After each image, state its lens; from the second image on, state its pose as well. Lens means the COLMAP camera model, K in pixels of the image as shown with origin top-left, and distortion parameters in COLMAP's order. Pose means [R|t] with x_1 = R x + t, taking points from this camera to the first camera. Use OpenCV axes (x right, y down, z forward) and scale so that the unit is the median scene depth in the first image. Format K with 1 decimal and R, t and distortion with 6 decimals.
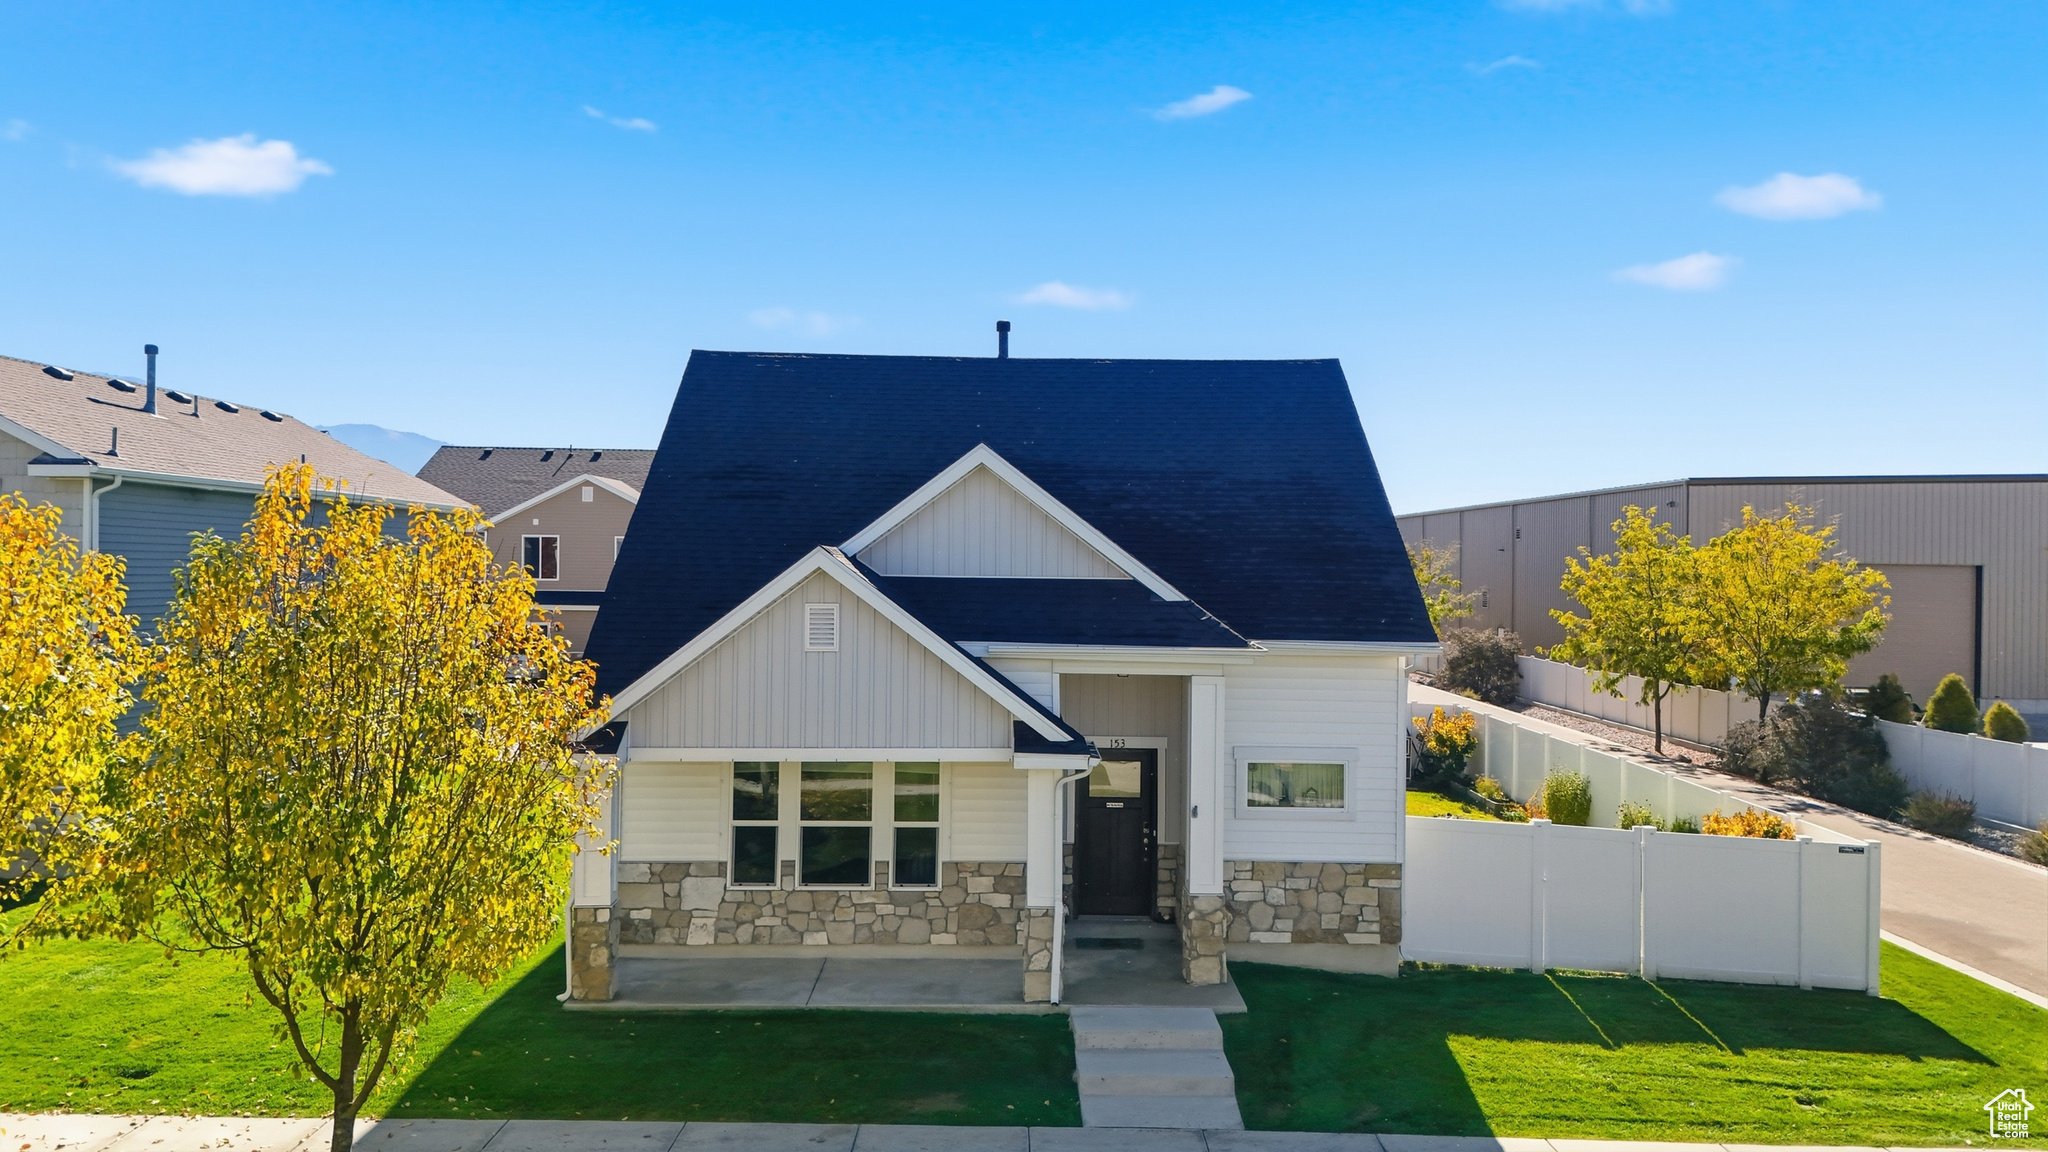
lens RADIAL K [[1498.5, 0, 1024.0], [0, 1498.5, 576.0], [0, 0, 1]] dist [0.031072, -0.010619]
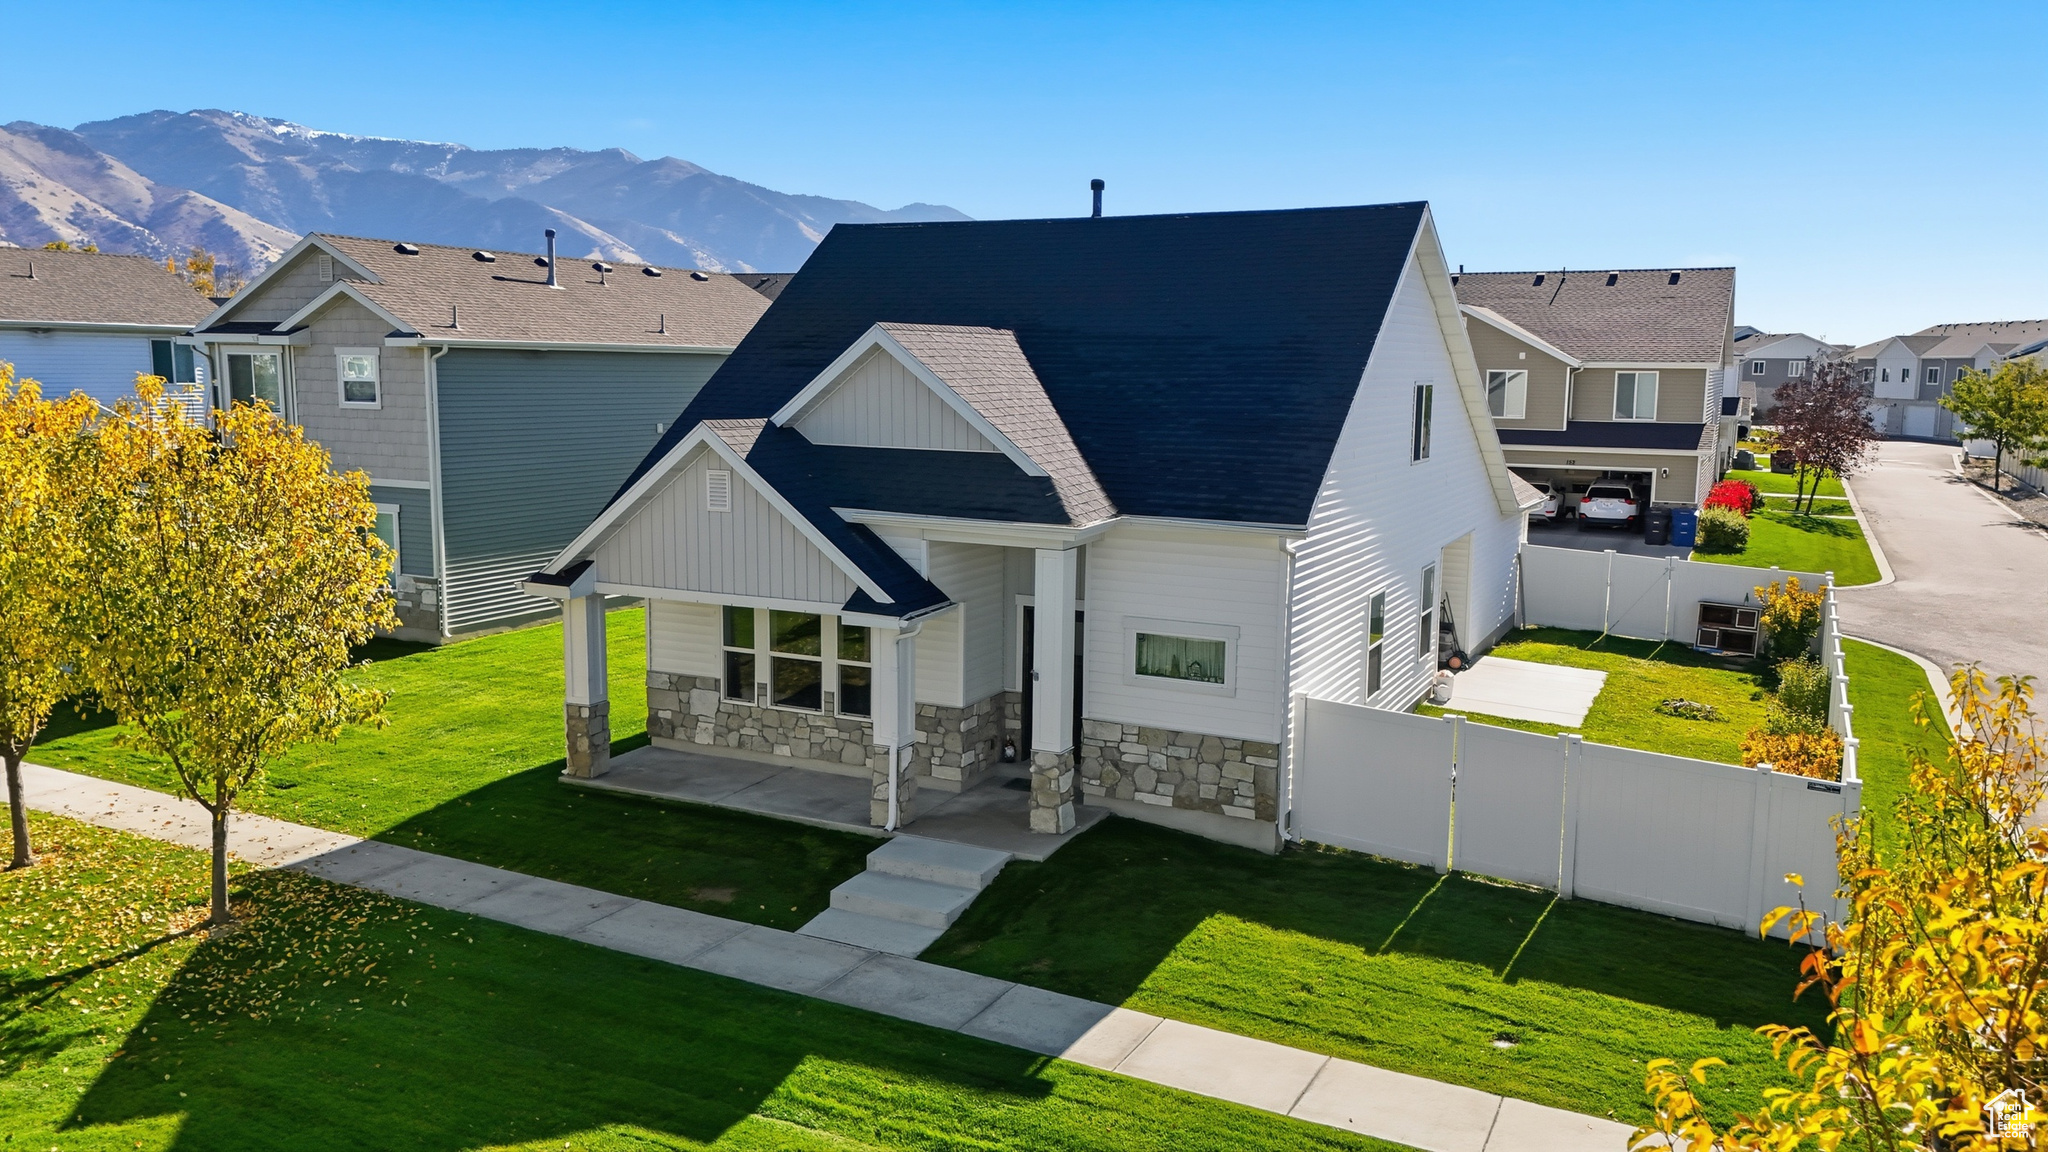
lens RADIAL K [[1498.5, 0, 1024.0], [0, 1498.5, 576.0], [0, 0, 1]] dist [0.031072, -0.010619]
pose [[0.889735, 0.063099, -0.452096, 0.555630], [-0.002124, 0.990962, 0.134128, -0.053164], [0.456473, -0.118378, 0.881827, 0.061640]]
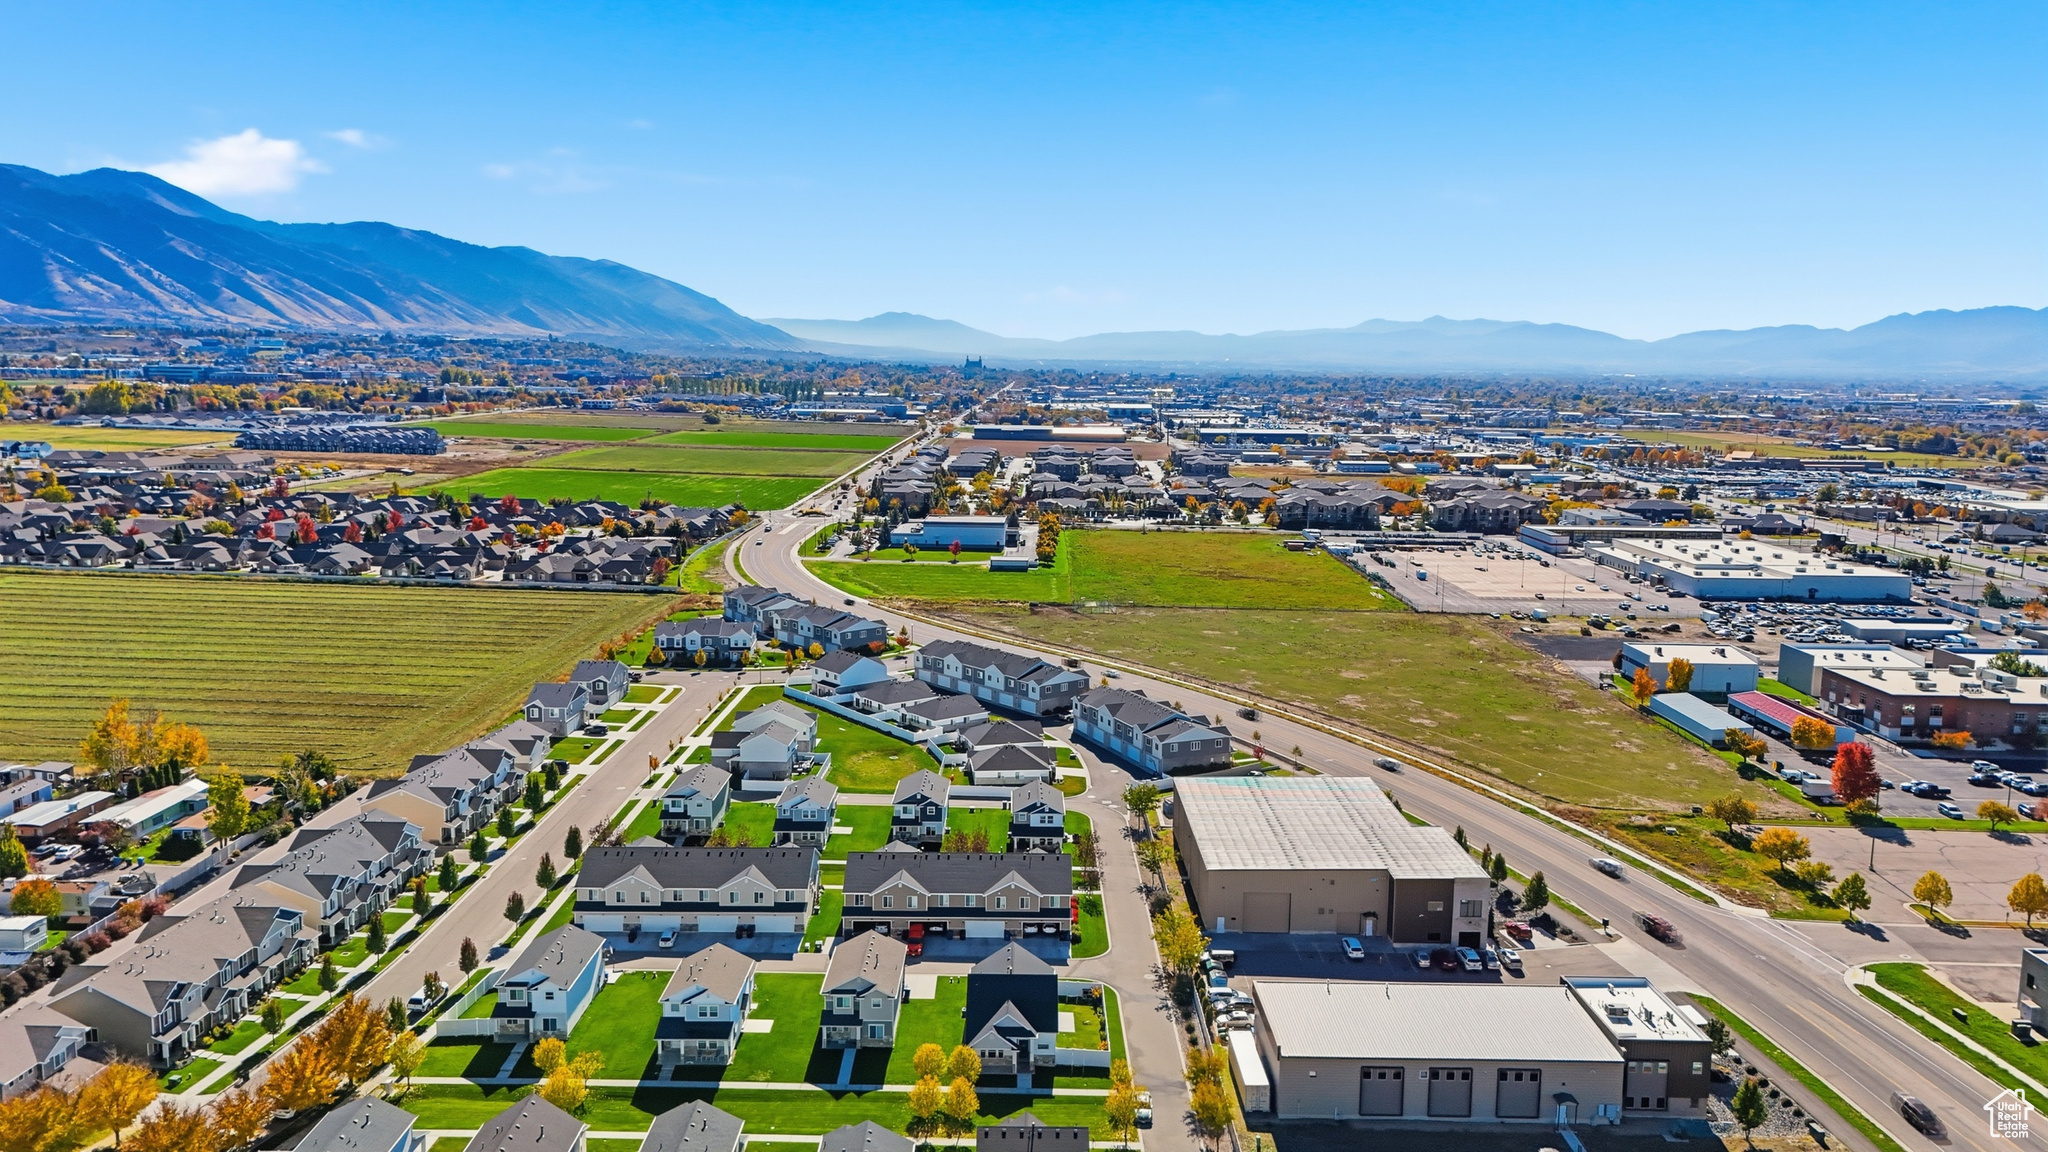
lens RADIAL K [[1498.5, 0, 1024.0], [0, 1498.5, 576.0], [0, 0, 1]] dist [0.031072, -0.010619]
pose [[0.999959, -0.003931, -0.008144, 0.155133], [0.004996, 0.990804, 0.135215, -3.889887], [0.007538, -0.135250, 0.990783, -7.563025]]
